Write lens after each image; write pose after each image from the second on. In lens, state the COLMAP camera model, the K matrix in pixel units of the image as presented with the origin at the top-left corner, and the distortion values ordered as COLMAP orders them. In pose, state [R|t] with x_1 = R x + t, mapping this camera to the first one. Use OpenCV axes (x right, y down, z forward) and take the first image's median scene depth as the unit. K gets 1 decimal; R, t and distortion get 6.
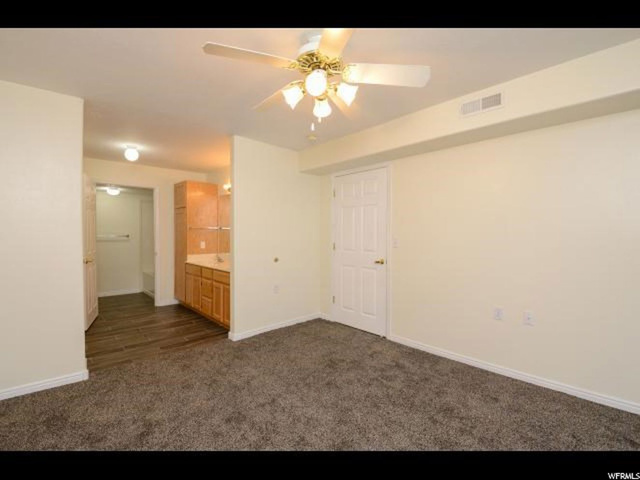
lens RADIAL K [[293.4, 0, 329.2], [0, 293.4, 241.4], [0, 0, 1]] dist [0.002832, -0.008662]
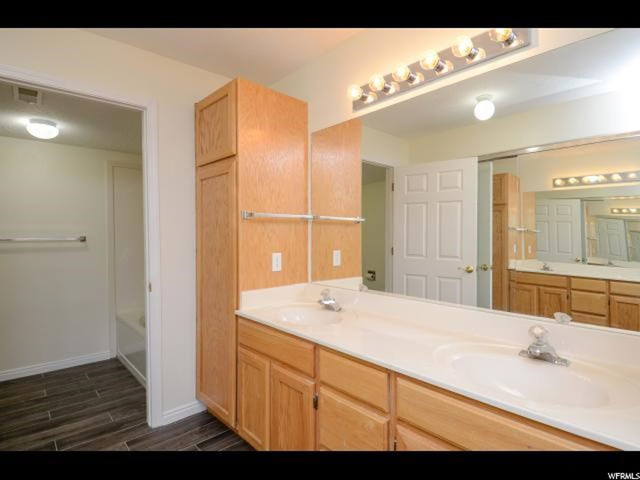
lens RADIAL K [[333.9, 0, 322.2], [0, 333.9, 235.3], [0, 0, 1]] dist [0.000511, -0.000379]
pose [[0.999624, -0.015394, -0.022674, -0.359478], [0.015122, 0.999812, -0.012114, -0.014328], [0.022856, 0.011766, 0.999670, 0.578248]]
